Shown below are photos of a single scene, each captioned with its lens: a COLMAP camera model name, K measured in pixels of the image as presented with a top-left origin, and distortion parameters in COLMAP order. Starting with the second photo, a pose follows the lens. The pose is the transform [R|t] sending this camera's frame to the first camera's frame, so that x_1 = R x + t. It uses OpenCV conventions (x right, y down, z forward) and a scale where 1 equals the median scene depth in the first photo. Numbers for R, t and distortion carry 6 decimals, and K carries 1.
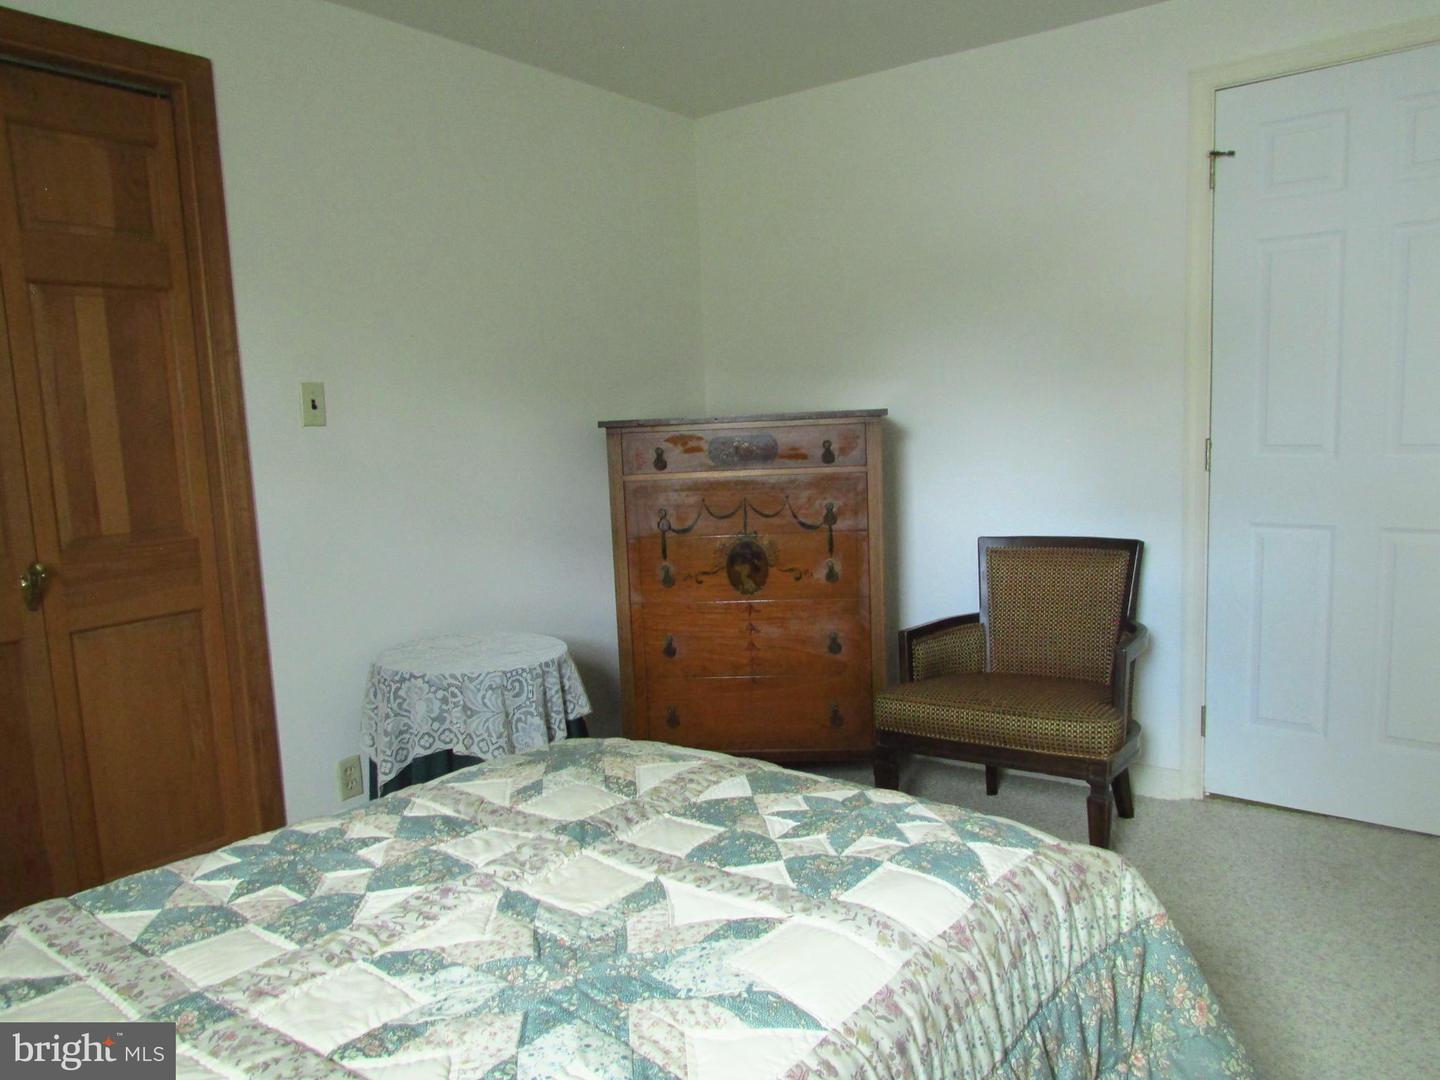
lens RADIAL K [[1028.4, 0, 718.2], [0, 1028.4, 548.8], [0, 0, 1]] dist [-0.018429, -0.011261]
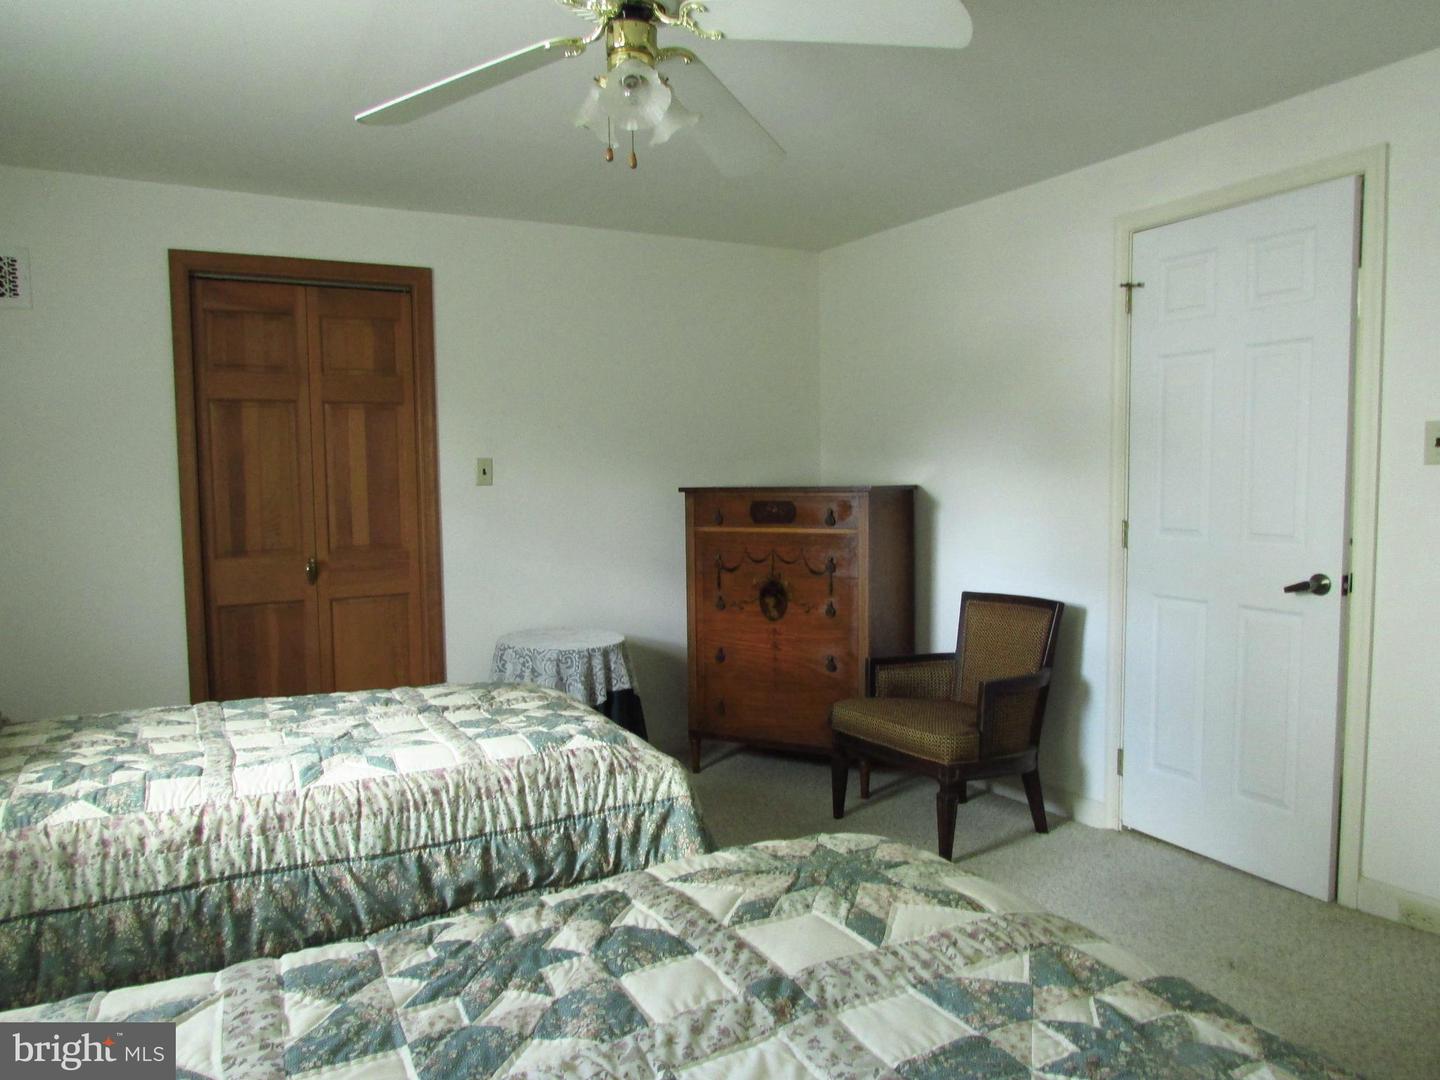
lens RADIAL K [[1028.4, 0, 719.3], [0, 1028.4, 539.5], [0, 0, 1]] dist [-0.018429, -0.011261]
pose [[0.910953, 0.055876, -0.408709, 0.582004], [-0.076965, 0.996408, -0.035323, -0.008757], [0.405267, 0.063634, 0.911981, -0.291229]]
